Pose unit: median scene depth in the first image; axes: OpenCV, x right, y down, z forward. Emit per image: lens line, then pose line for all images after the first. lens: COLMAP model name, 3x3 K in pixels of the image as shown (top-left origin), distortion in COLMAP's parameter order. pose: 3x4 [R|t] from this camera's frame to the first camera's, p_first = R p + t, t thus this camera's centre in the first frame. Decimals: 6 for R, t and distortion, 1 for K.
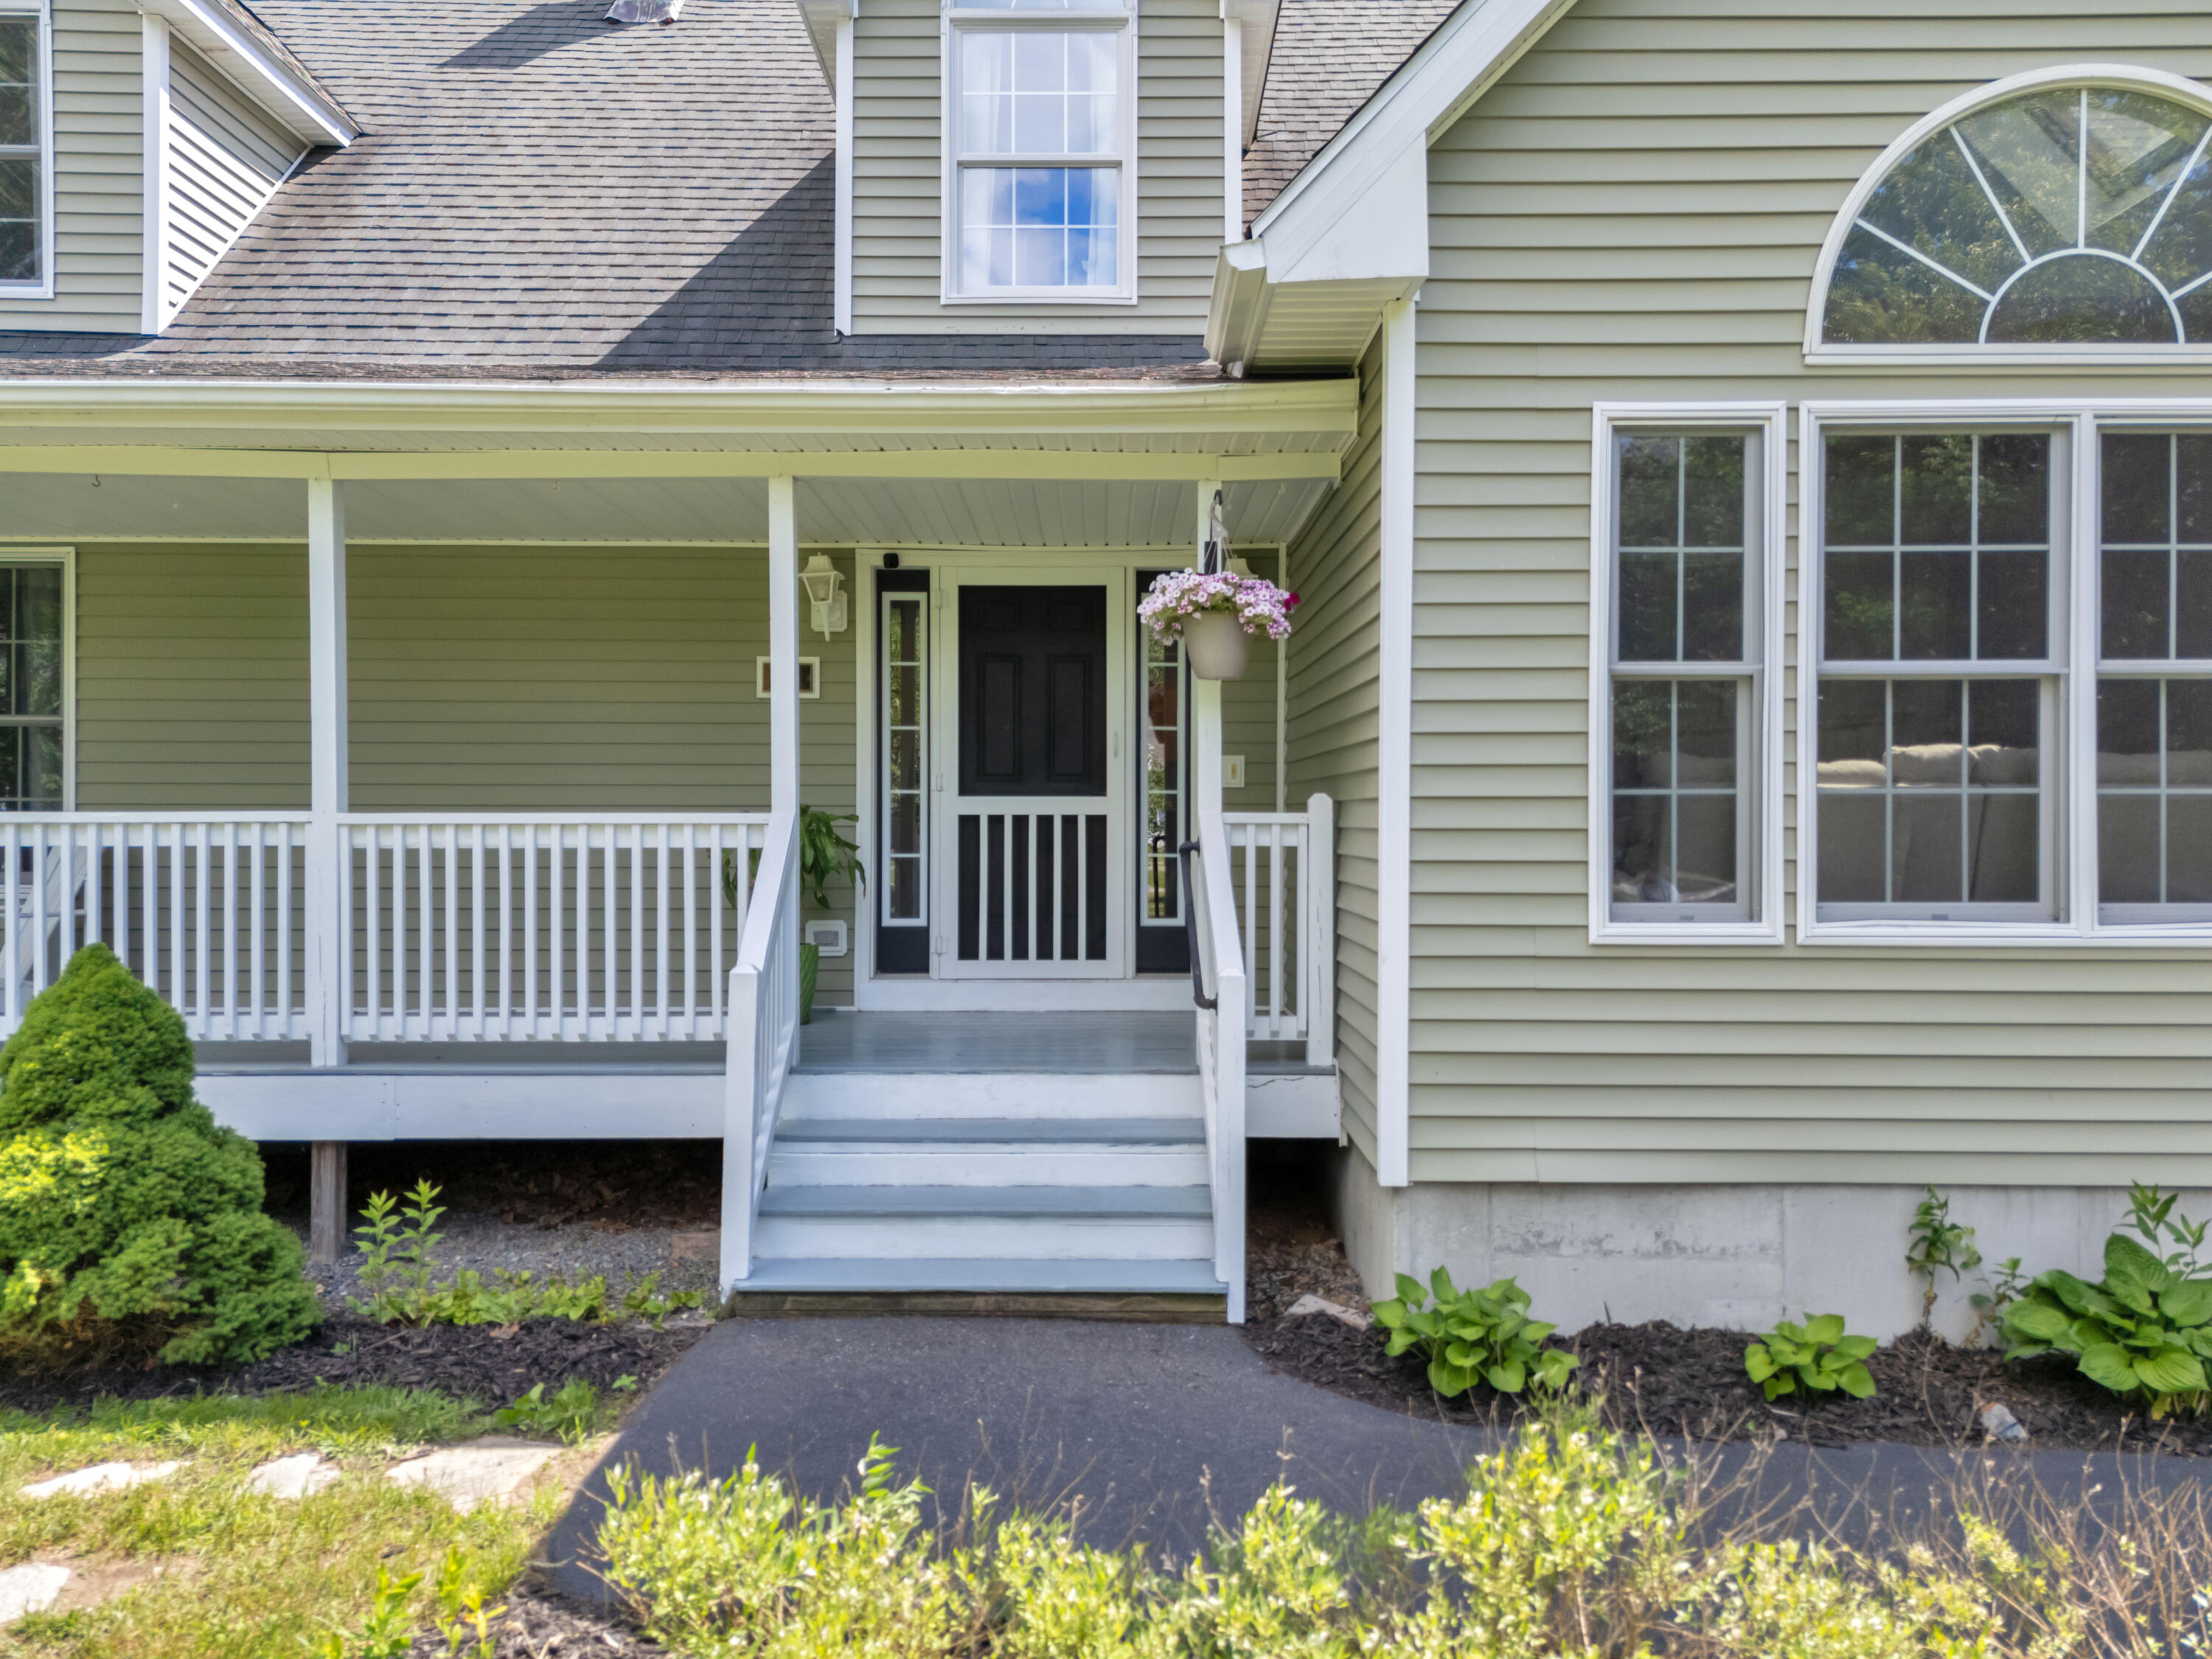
lens RADIAL K [[1621.2, 0, 1106.0], [0, 1621.2, 829.5], [0, 0, 1]] dist [0.070285, -0.061824]
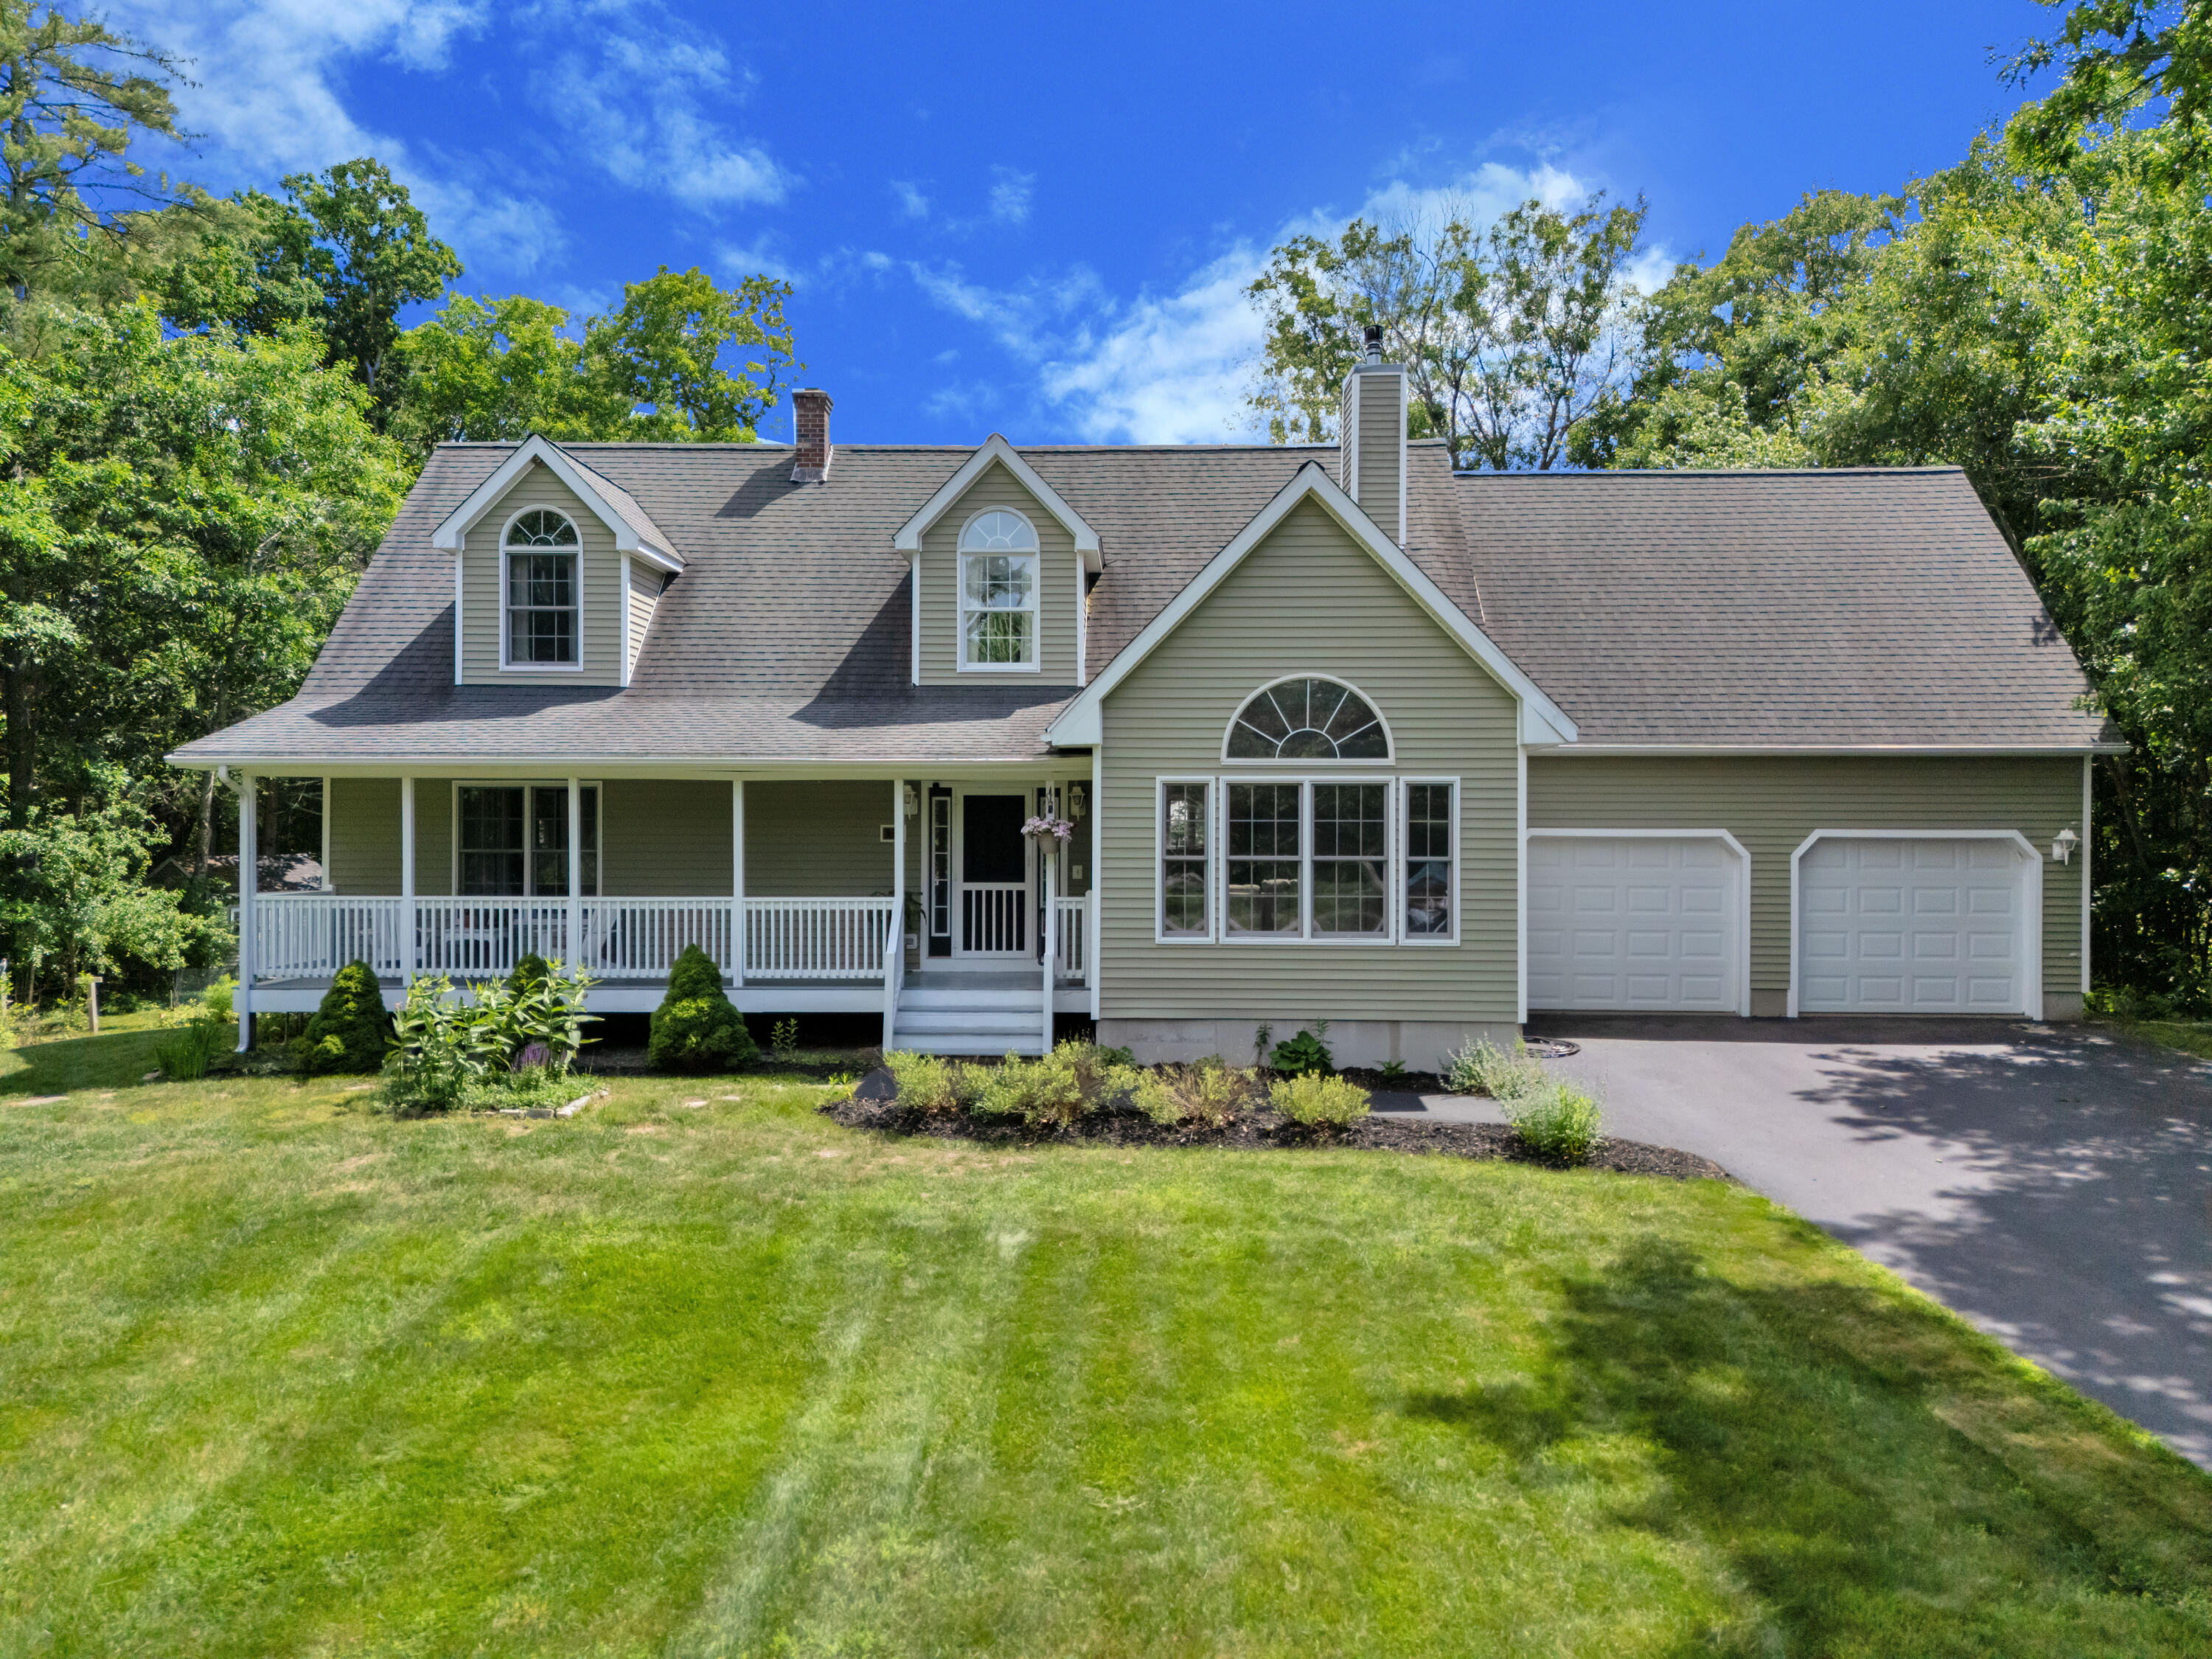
lens RADIAL K [[1612.2, 0, 1111.6], [0, 1612.2, 823.9], [0, 0, 1]] dist [0.105018, -0.136083]
pose [[0.999901, 0.000971, -0.014056, 0.209018], [-0.001010, 0.999995, -0.002836, -0.129576], [0.014053, 0.002850, 0.999897, -1.791079]]
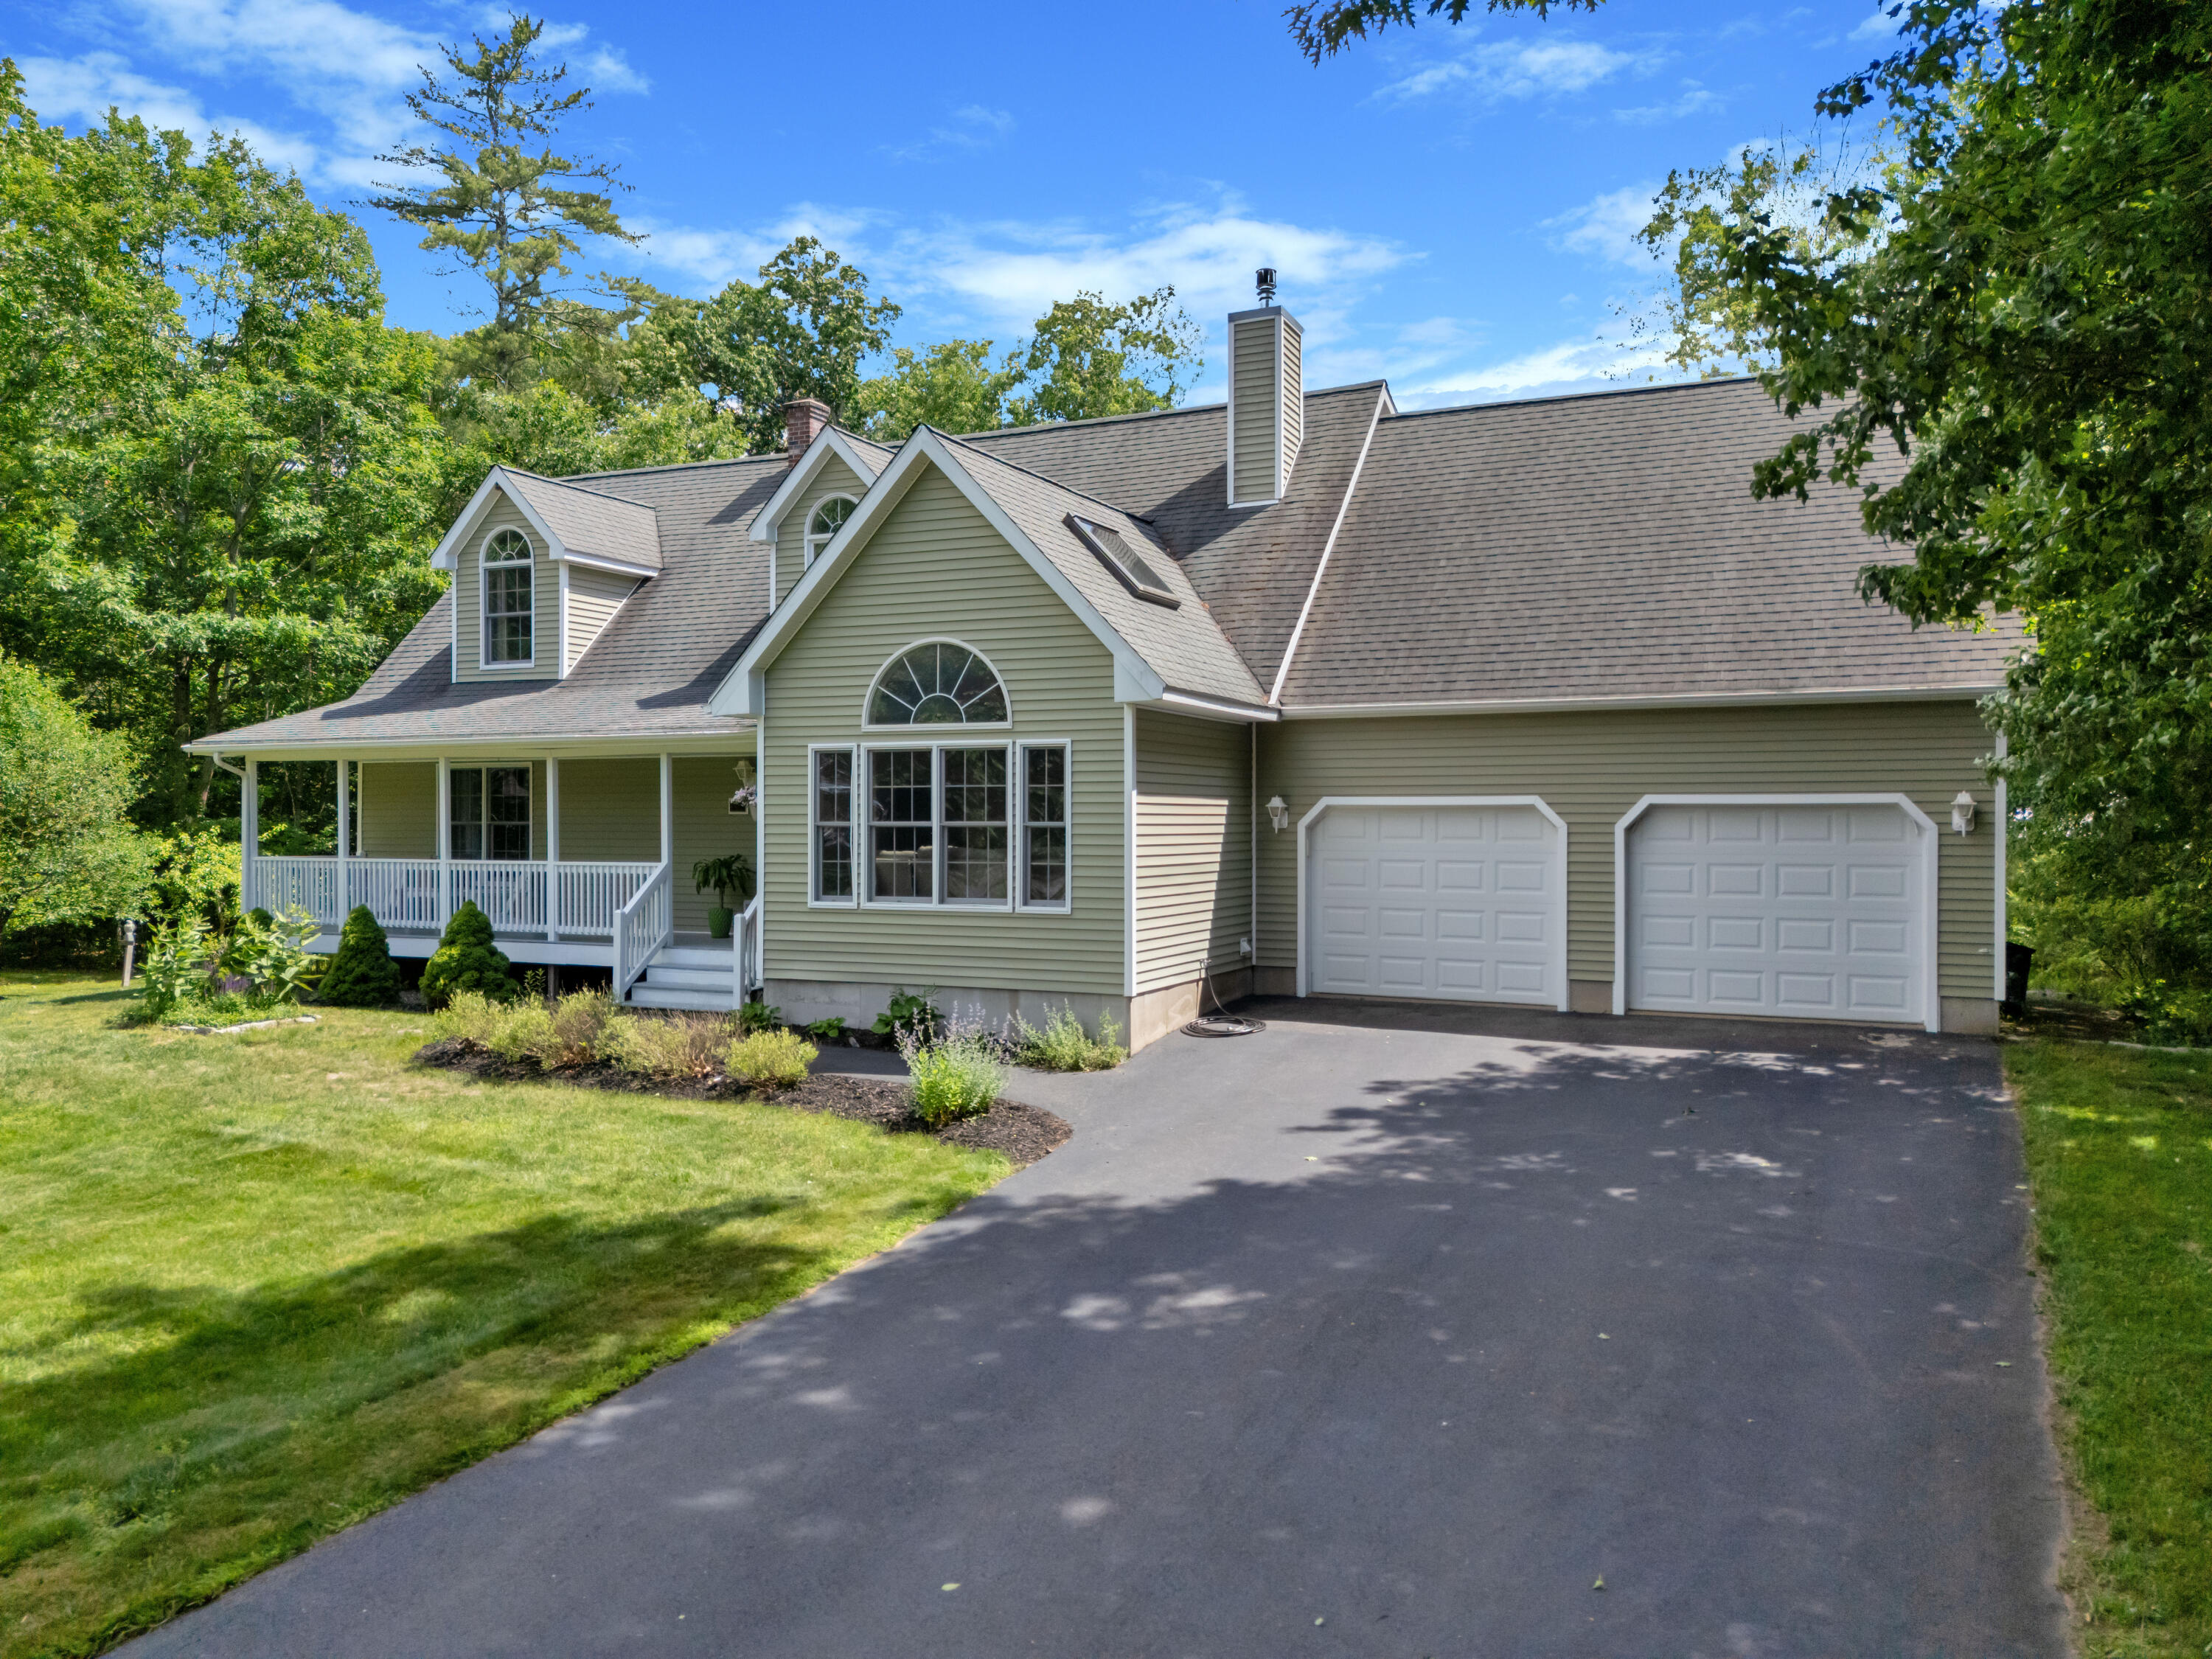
lens RADIAL K [[1621.2, 0, 1106.0], [0, 1621.2, 829.5], [0, 0, 1]] dist [0.070285, -0.061824]
pose [[0.908336, 0.000651, -0.418241, 1.826921], [-0.000566, 1.000000, 0.000328, -0.073702], [0.418241, -0.000061, 0.908336, -1.428969]]
